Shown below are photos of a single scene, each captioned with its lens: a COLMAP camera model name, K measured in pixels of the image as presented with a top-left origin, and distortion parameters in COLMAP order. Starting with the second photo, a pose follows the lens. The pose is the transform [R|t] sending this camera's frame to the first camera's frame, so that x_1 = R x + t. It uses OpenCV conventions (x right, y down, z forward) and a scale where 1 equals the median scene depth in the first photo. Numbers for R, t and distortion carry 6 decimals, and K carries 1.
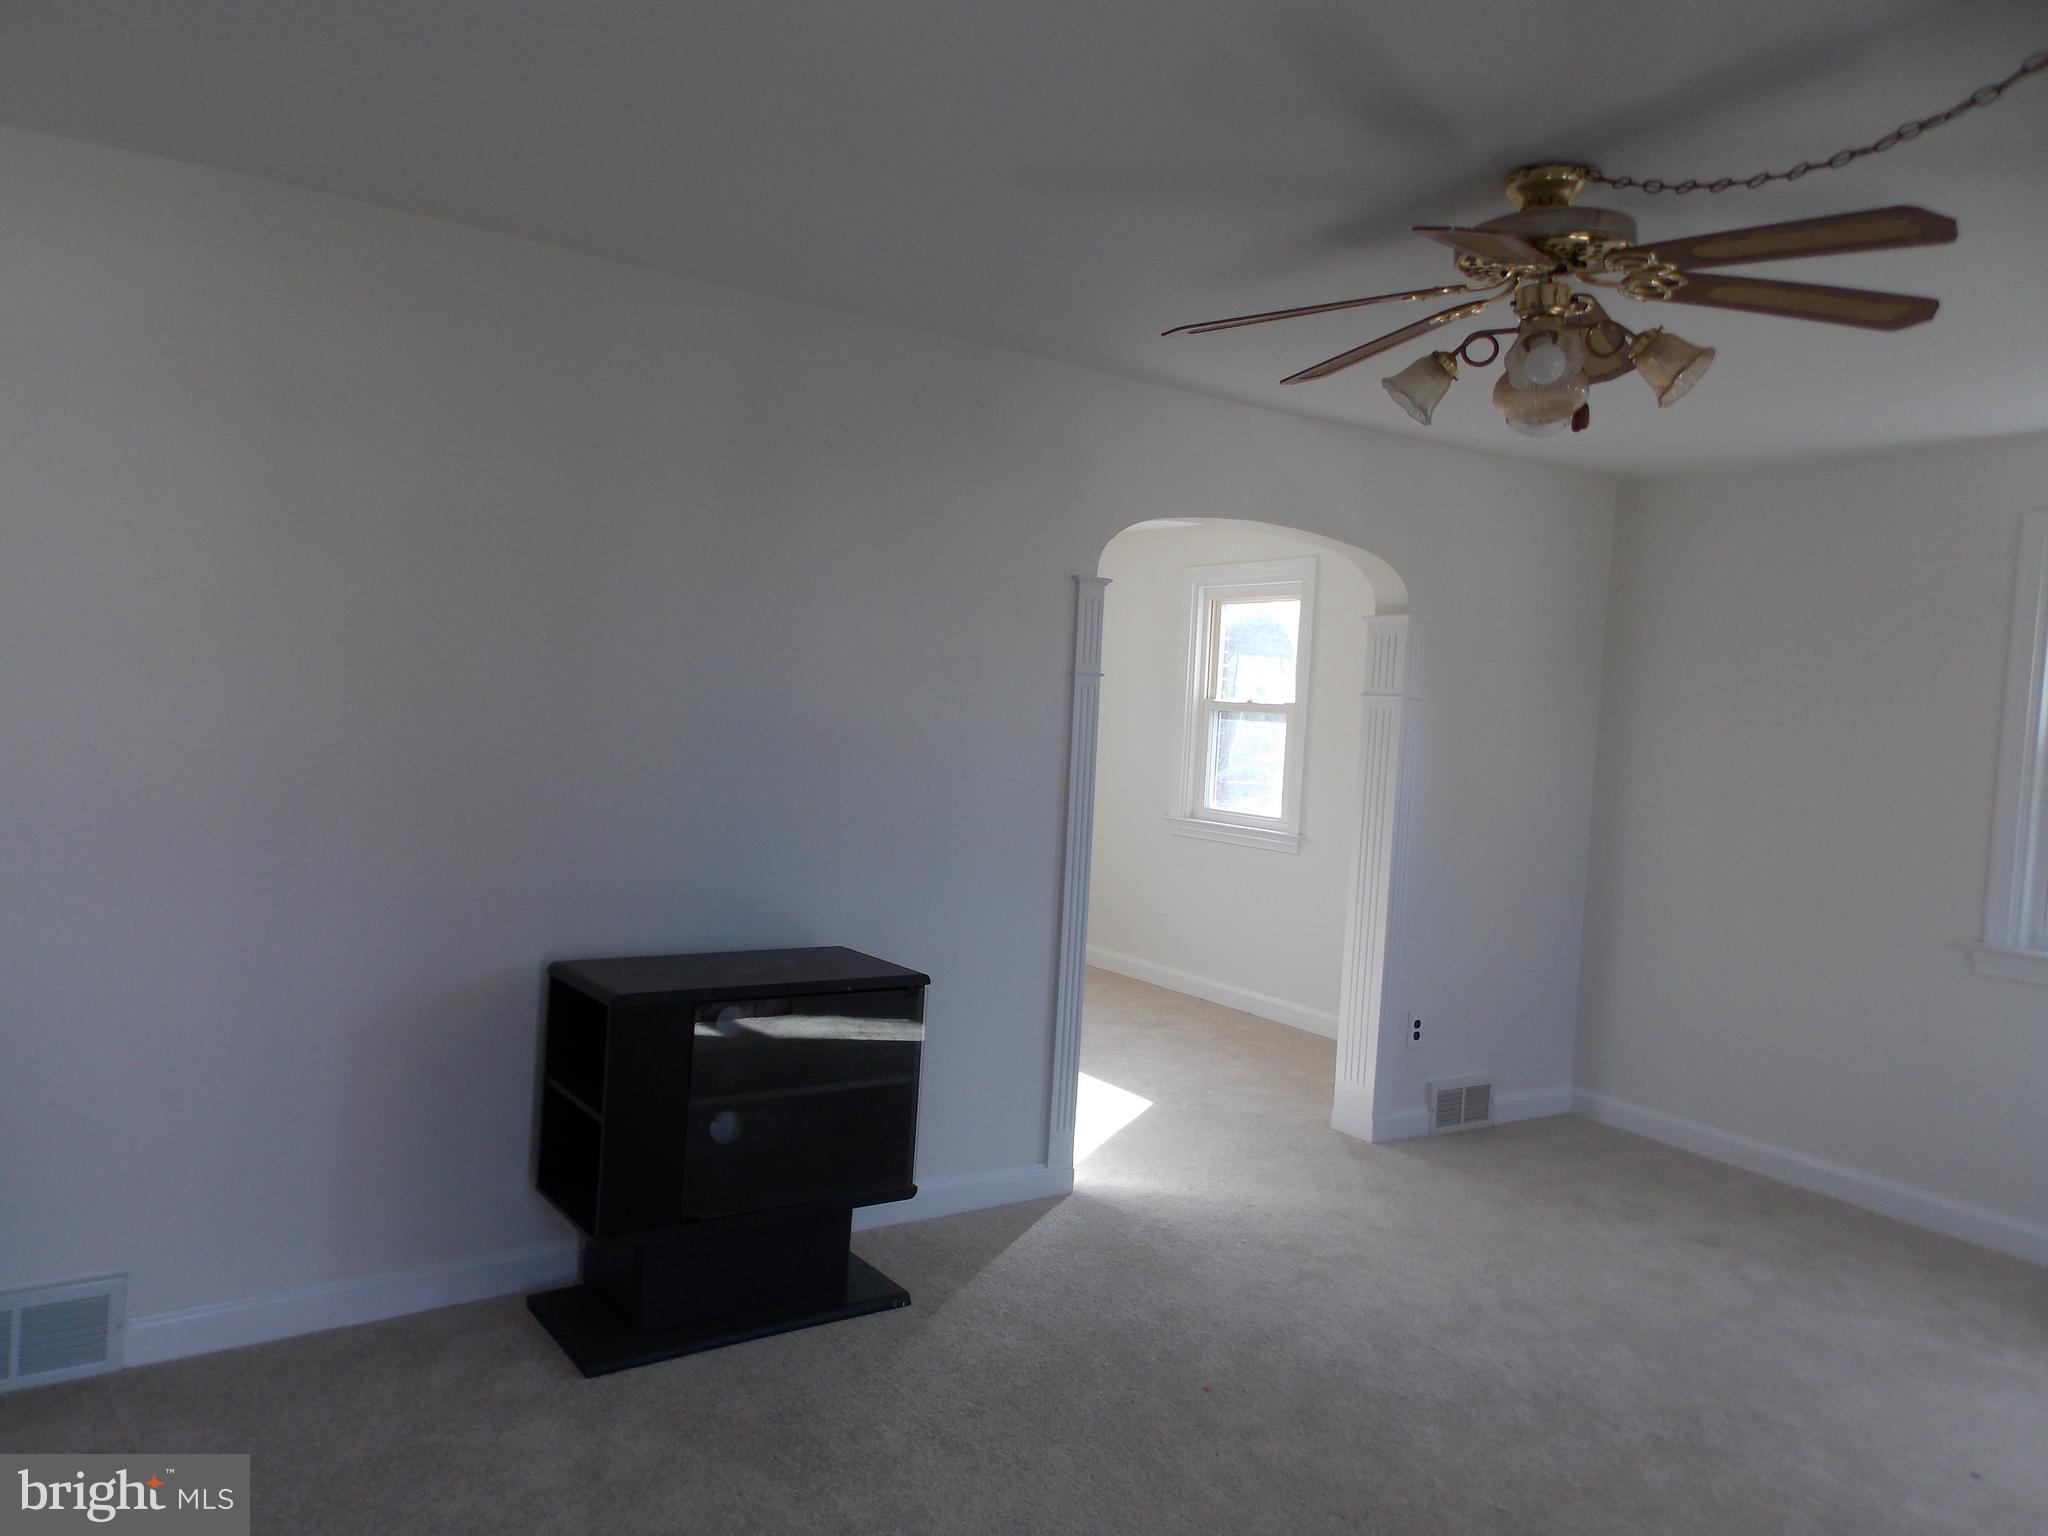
lens RADIAL K [[1423.5, 0, 1028.7], [0, 1423.5, 756.7], [0, 0, 1]] dist [0.051764, 0.001440]
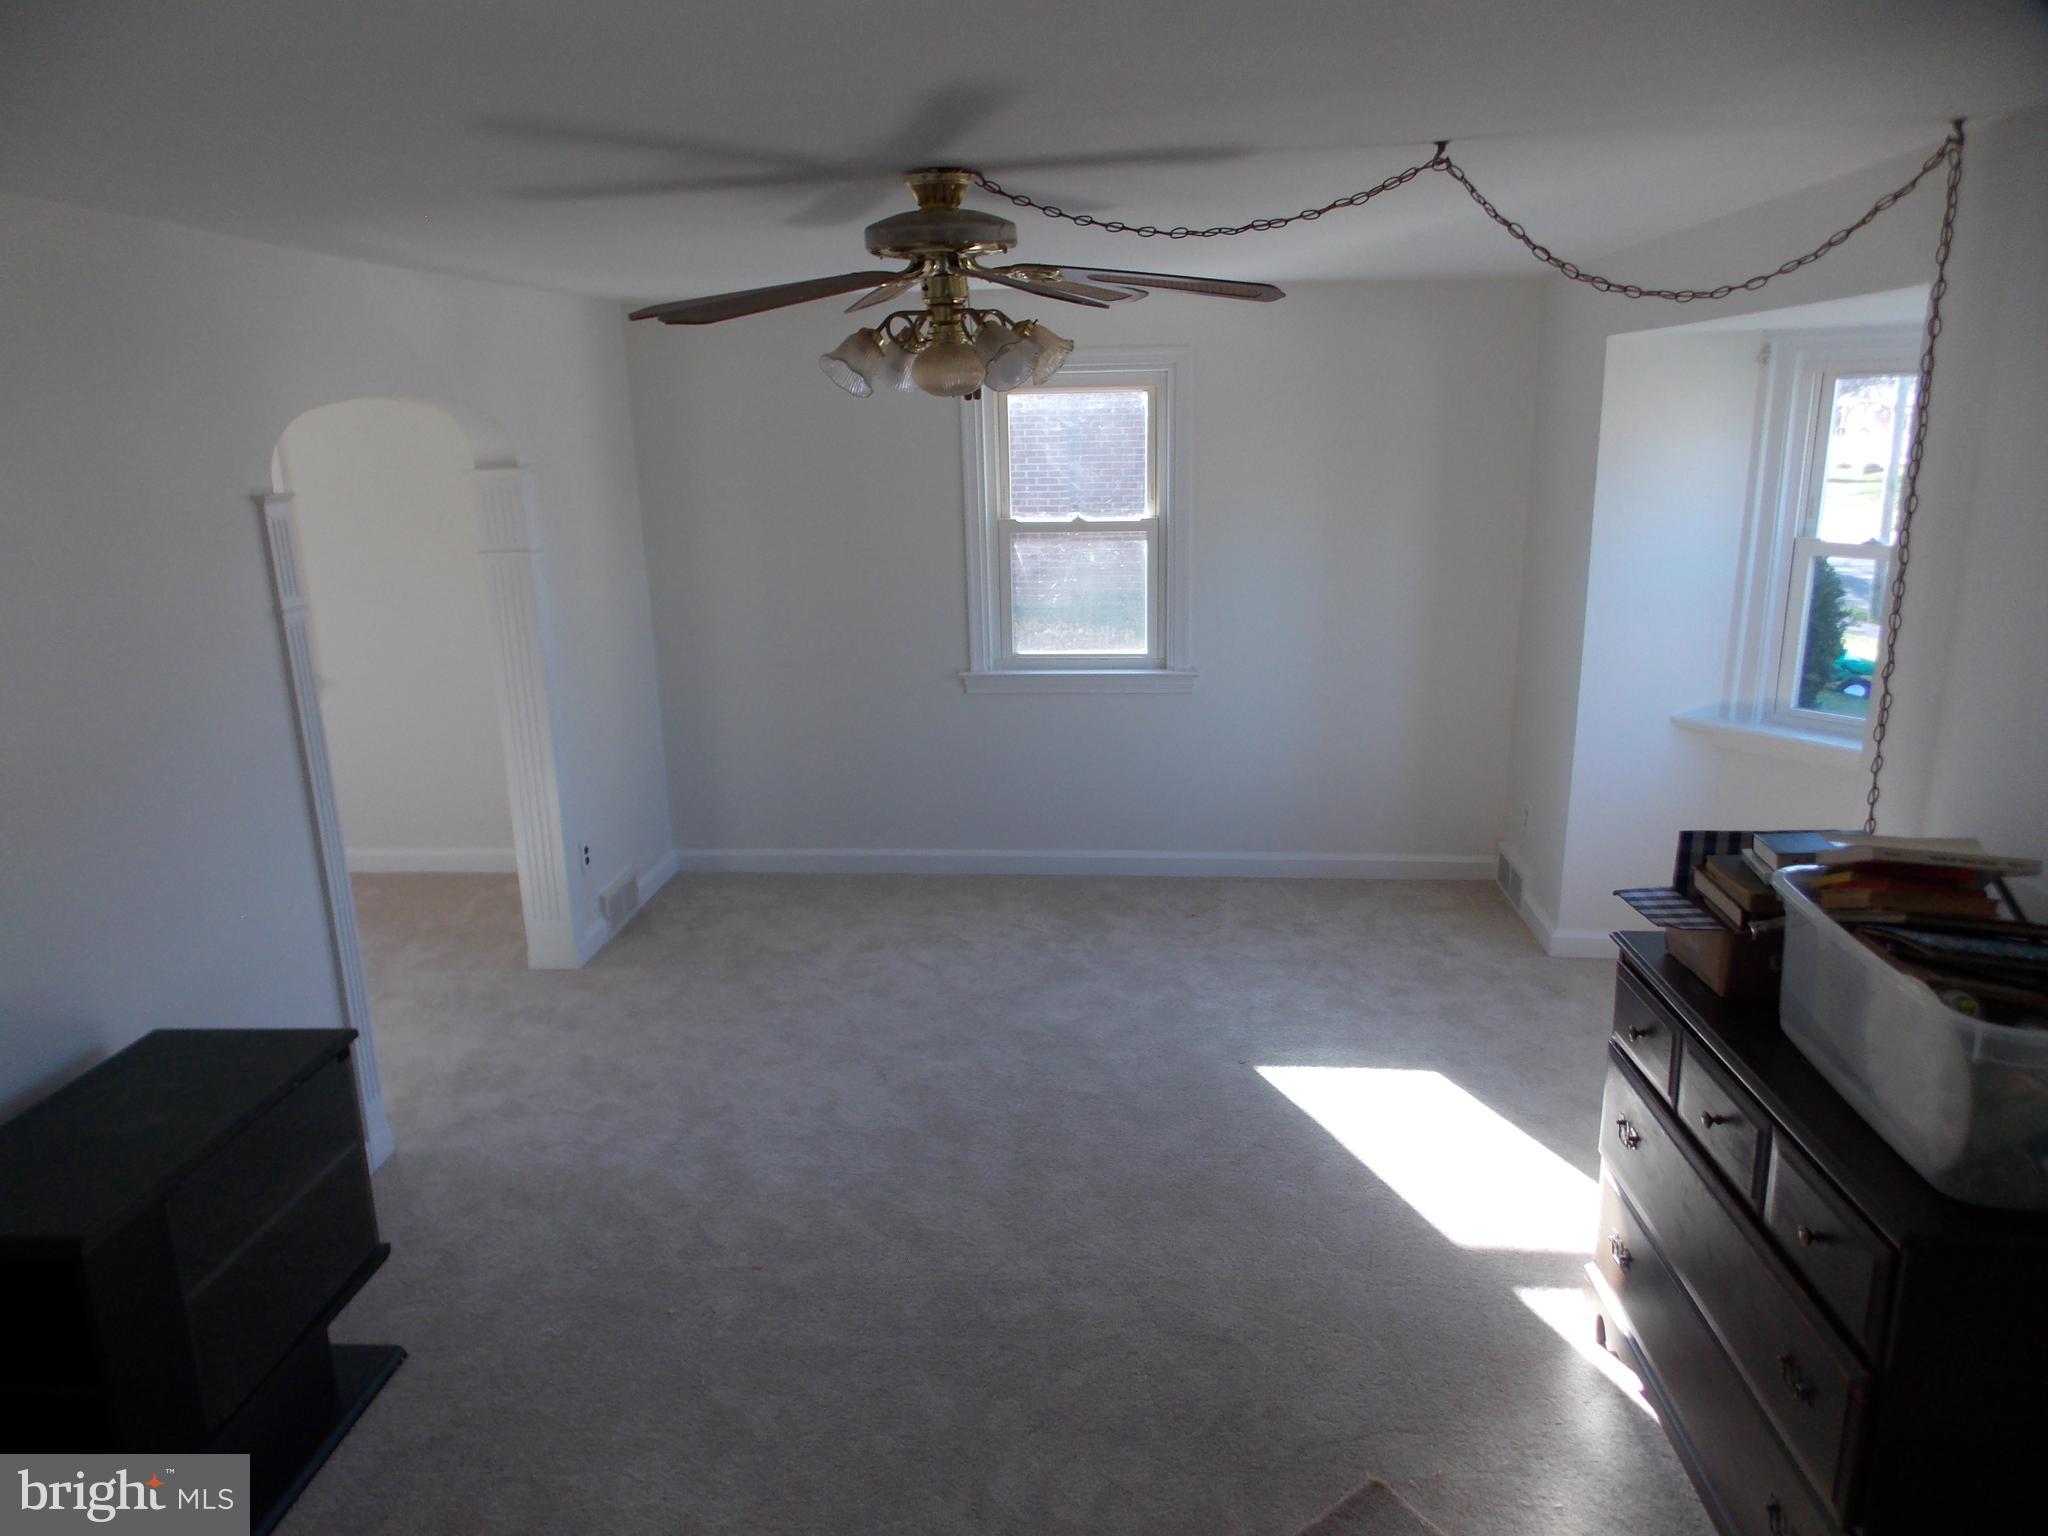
lens RADIAL K [[1364.1, 0, 1008.2], [0, 1364.1, 753.1], [0, 0, 1]] dist [0.029829, -0.003671]
pose [[0.623294, -0.272497, 0.732973, -0.320421], [0.098818, 0.957254, 0.271846, -0.158622], [-0.775719, -0.097009, 0.623578, 0.153924]]
